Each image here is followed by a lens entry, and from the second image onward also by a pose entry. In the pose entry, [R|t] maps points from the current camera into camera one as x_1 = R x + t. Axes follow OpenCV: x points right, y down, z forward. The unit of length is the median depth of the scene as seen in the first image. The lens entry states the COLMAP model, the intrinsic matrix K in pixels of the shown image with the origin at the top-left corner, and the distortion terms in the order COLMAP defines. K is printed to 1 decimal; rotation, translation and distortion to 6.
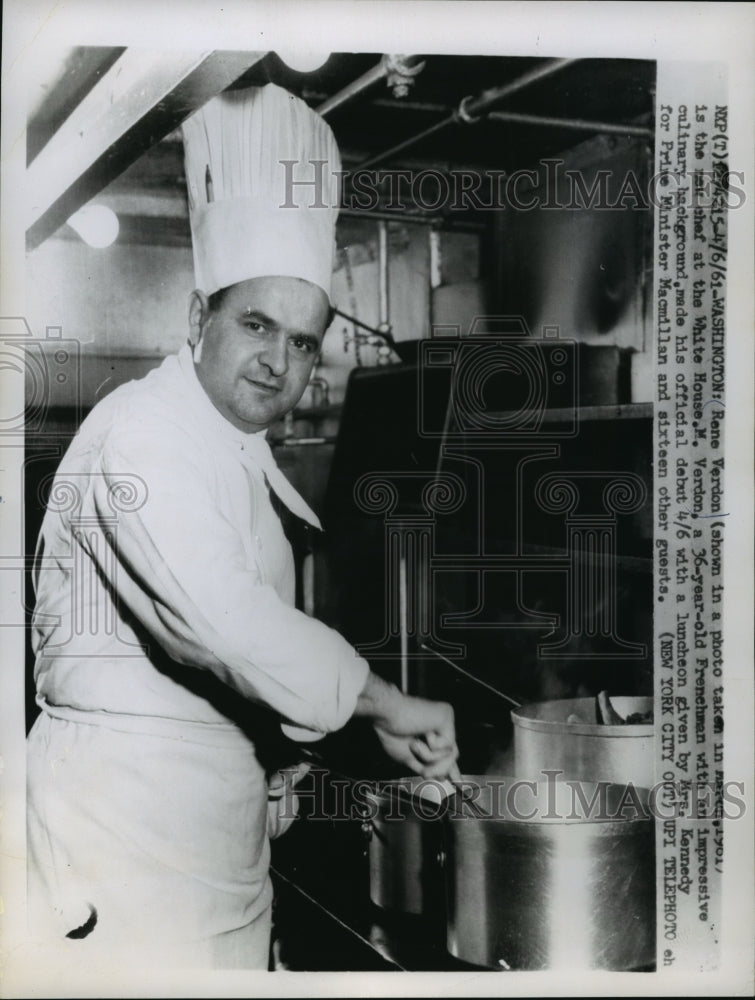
lens RADIAL K [[406.2, 0, 377.6], [0, 406.2, 498.8], [0, 0, 1]] dist [0.000266, 0.000218]
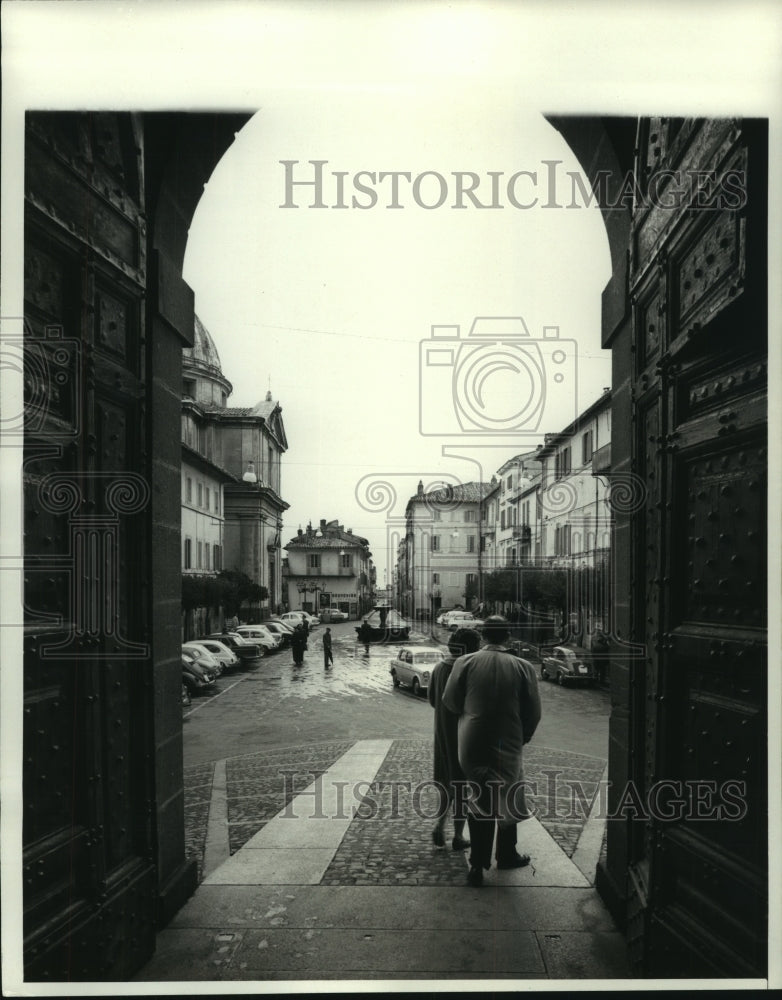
lens RADIAL K [[406.2, 0, 388.6], [0, 406.2, 499.6], [0, 0, 1]] dist [-0.000040, 0.000118]
pose [[0.999999, 0.001177, -0.000034, 0.804655], [-0.001177, 0.999998, 0.001547, -0.000227], [0.000036, -0.001547, 0.999999, 0.000742]]
